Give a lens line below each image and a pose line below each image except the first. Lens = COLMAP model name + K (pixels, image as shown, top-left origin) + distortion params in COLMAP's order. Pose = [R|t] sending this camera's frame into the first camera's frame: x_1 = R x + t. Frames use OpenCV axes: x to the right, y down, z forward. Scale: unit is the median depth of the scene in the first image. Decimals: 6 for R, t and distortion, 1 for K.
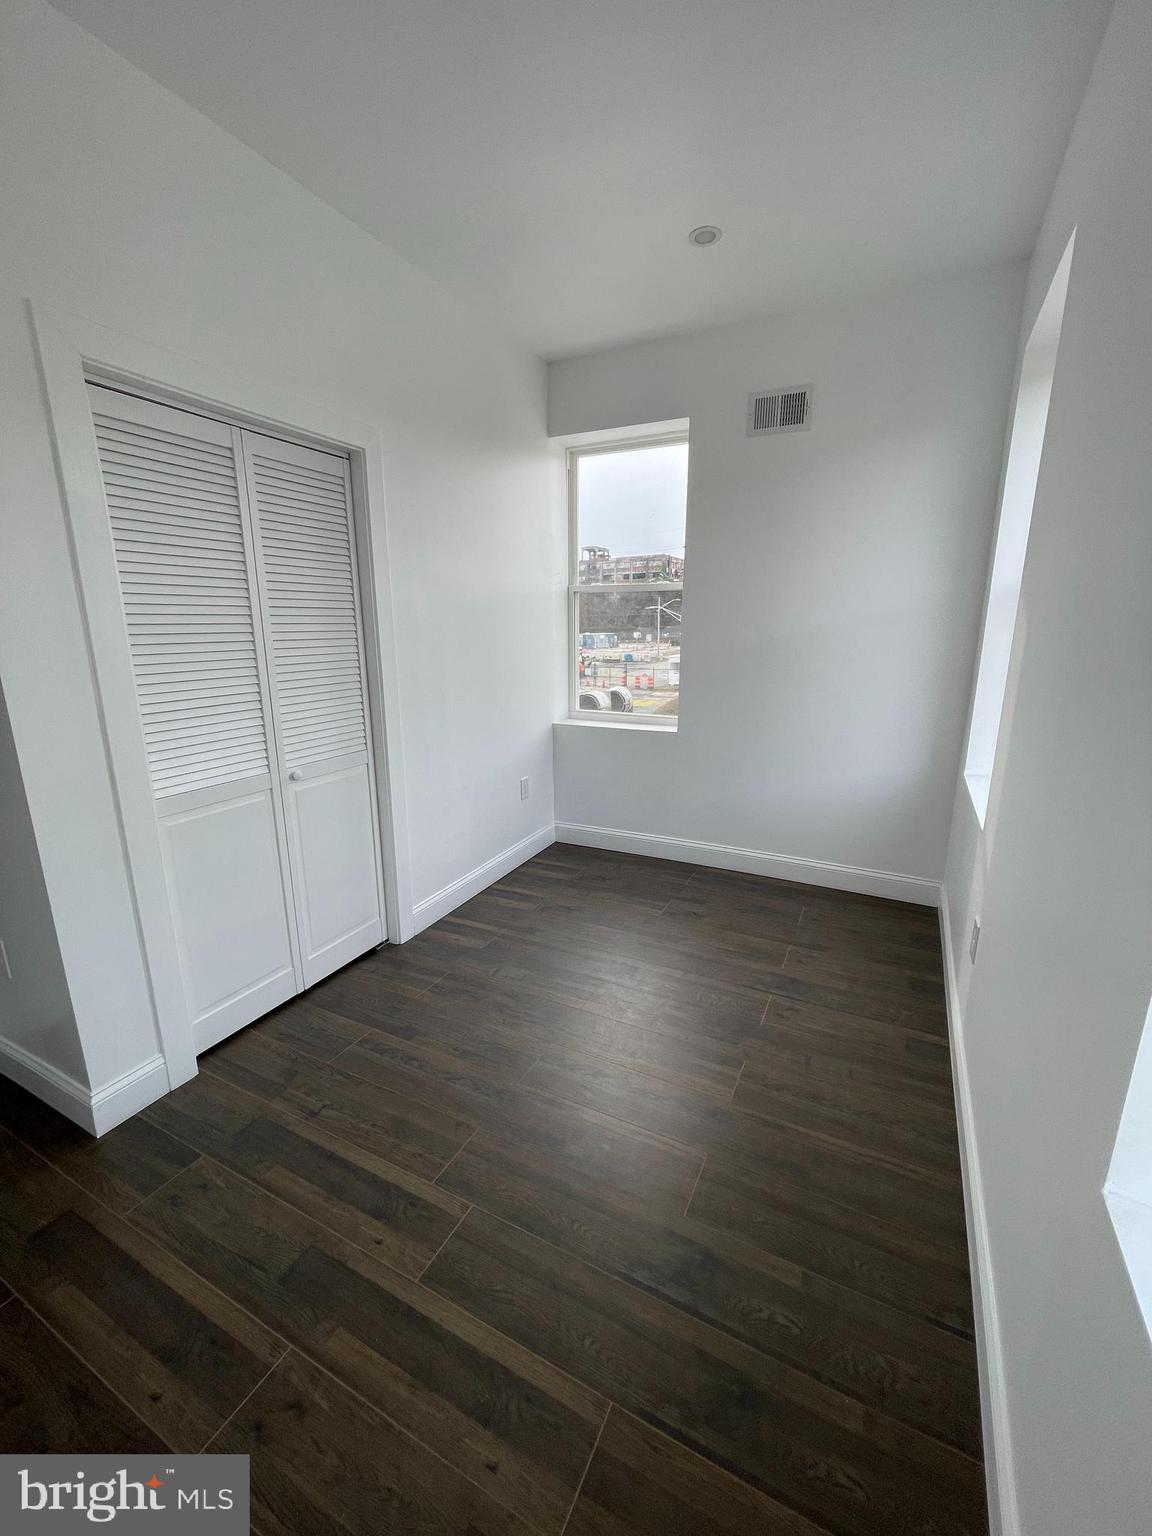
lens RADIAL K [[614.1, 0, 582.8], [0, 614.1, 763.2], [0, 0, 1]] dist [-0.003716, 0.001507]
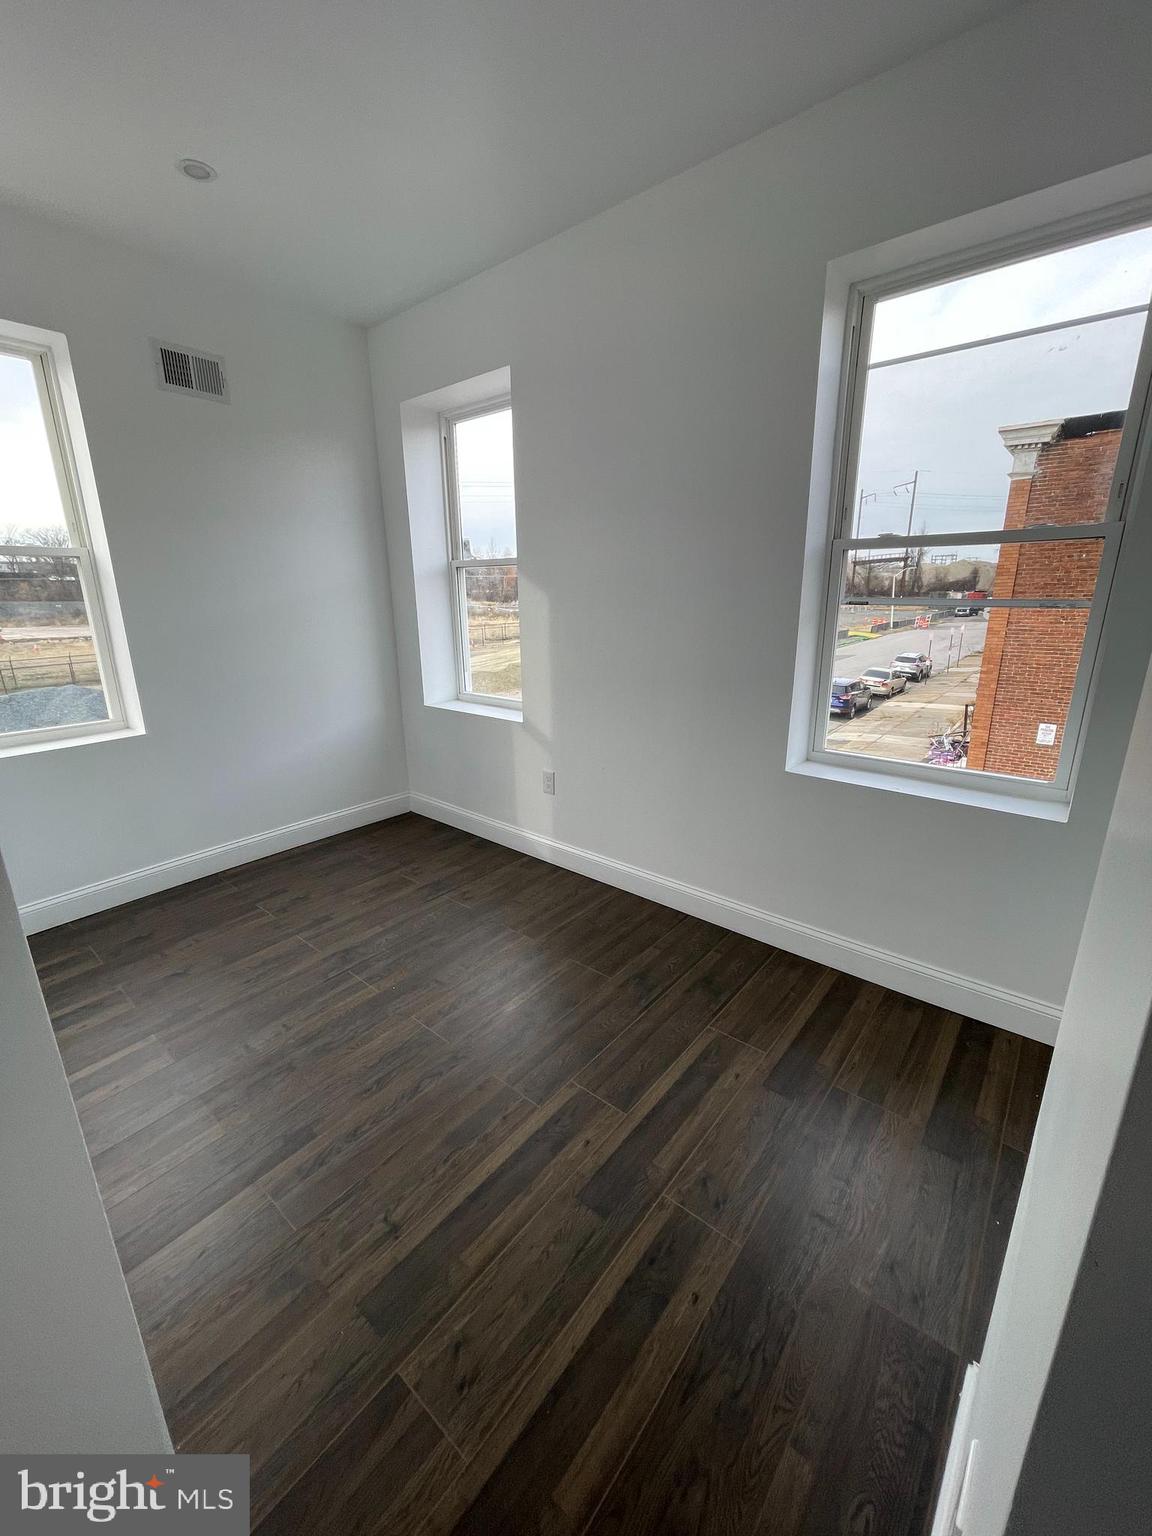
lens RADIAL K [[614.1, 0, 574.5], [0, 614.1, 763.3], [0, 0, 1]] dist [-0.003716, 0.001507]
pose [[0.227647, -0.263863, 0.937312, -0.821382], [0.228377, 0.950205, 0.212026, -0.095235], [-0.946584, 0.165793, 0.276571, 0.392681]]
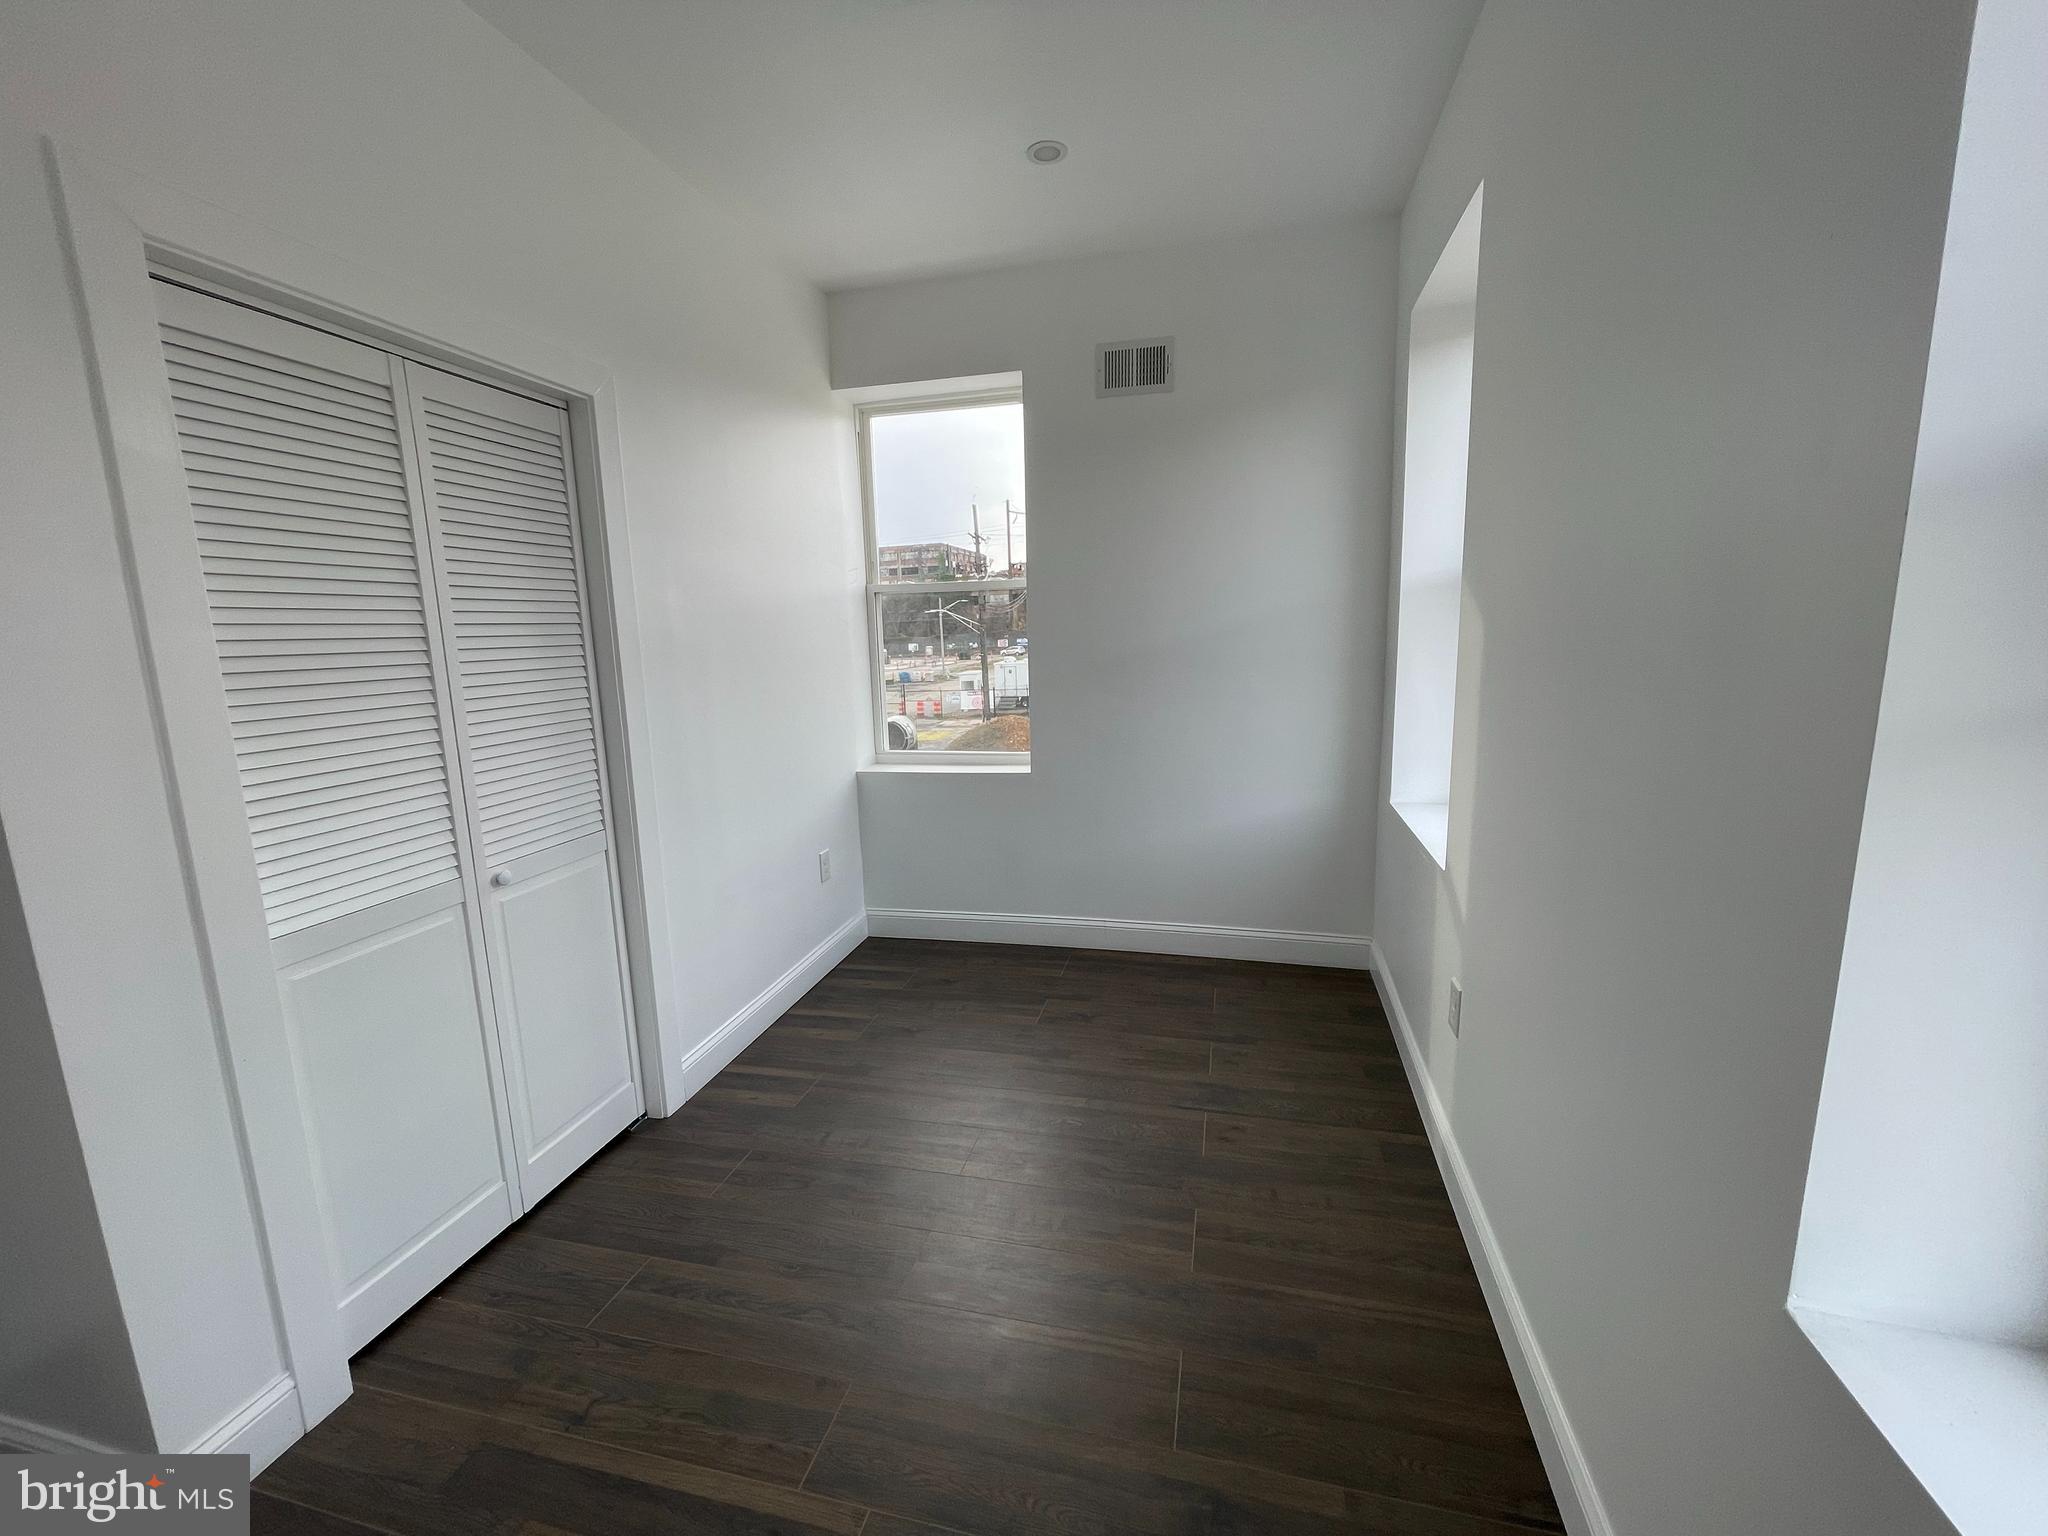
lens RADIAL K [[818.8, 0, 1023.9], [0, 818.8, 758.7], [0, 0, 1]] dist [-0.003716, 0.001507]
pose [[0.975359, -0.059557, 0.212433, -0.111182], [0.074227, 0.995327, -0.061759, -0.012292], [-0.207762, 0.076005, 0.975222, 0.032358]]
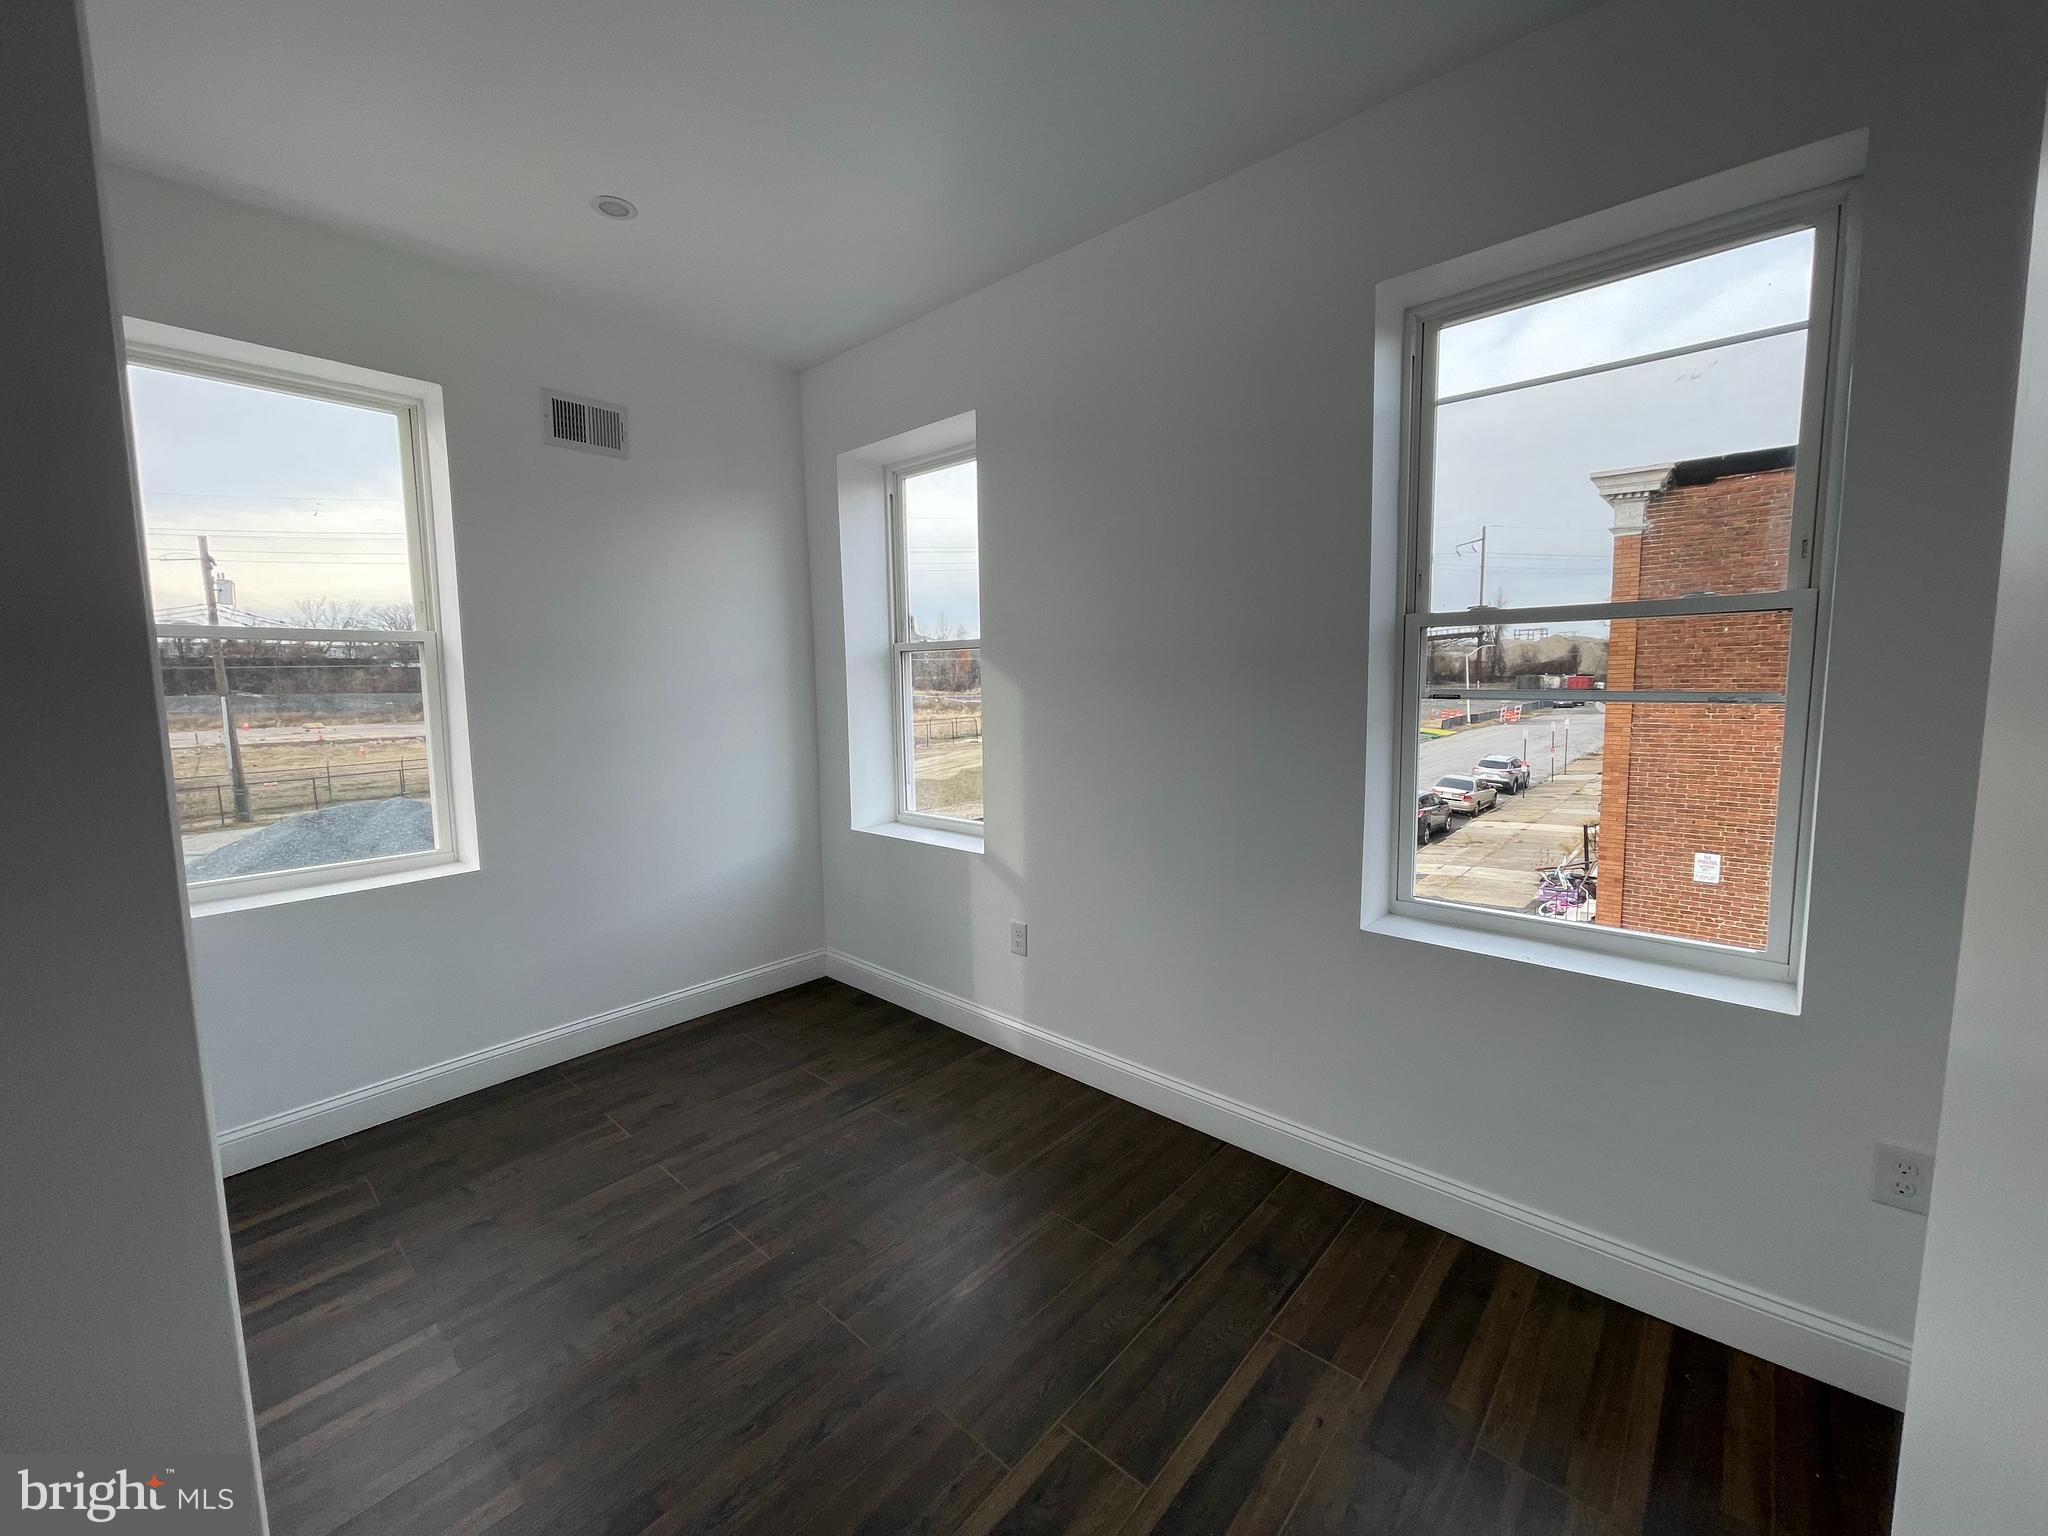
lens RADIAL K [[818.8, 0, 1015.7], [0, 818.8, 760.1], [0, 0, 1]] dist [-0.003716, 0.001507]
pose [[0.264594, -0.099101, 0.959254, -0.790239], [0.230747, 0.972318, 0.036803, -0.107550], [-0.936347, 0.211607, 0.280136, 0.412550]]
